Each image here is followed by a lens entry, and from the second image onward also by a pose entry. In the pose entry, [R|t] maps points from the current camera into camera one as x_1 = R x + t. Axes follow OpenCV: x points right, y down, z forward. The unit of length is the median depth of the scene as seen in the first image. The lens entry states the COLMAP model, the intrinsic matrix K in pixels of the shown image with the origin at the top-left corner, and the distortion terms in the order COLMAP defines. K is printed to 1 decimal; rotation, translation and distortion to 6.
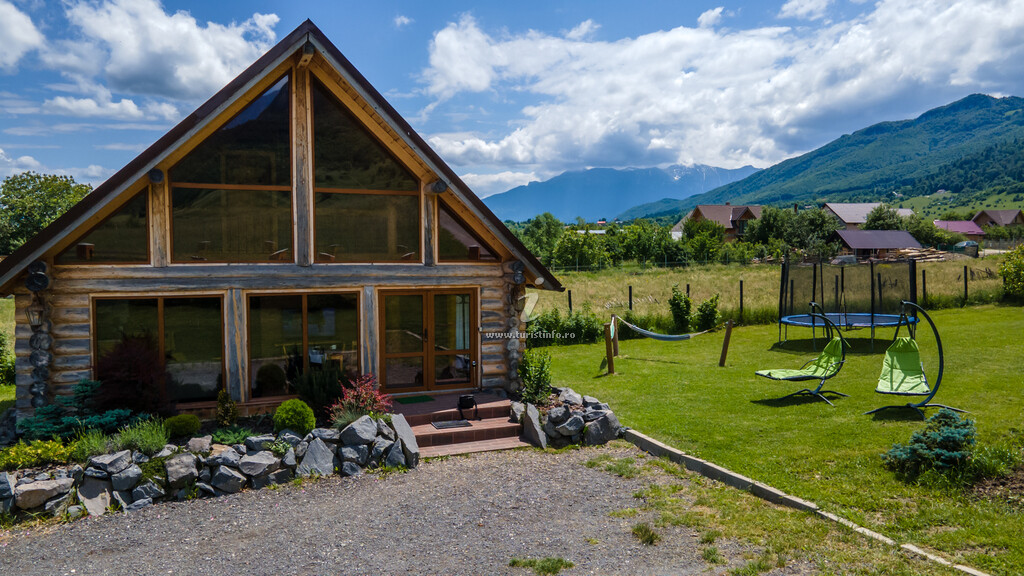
lens RADIAL K [[738.9, 0, 512.0], [0, 738.9, 288.0], [0, 0, 1]] dist [0.001402, 0.000183]
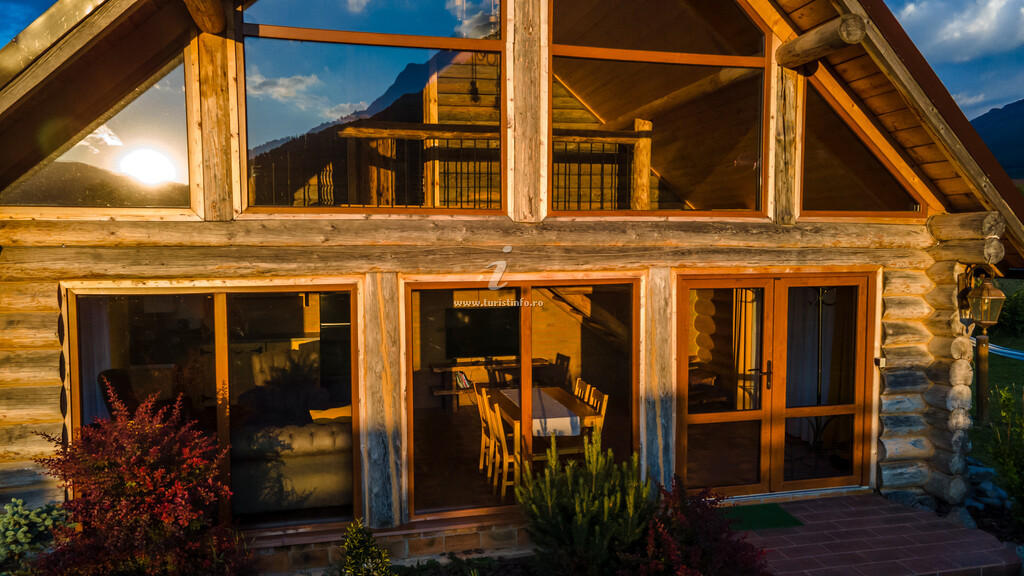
lens RADIAL K [[719.7, 0, 512.0], [0, 719.7, 288.0], [0, 0, 1]] dist [0.005357, 0.001546]
pose [[0.989257, 0.018172, -0.145053, -0.225851], [-0.011825, 0.998940, 0.044494, -0.009328], [0.145708, -0.042301, 0.988423, 0.562901]]
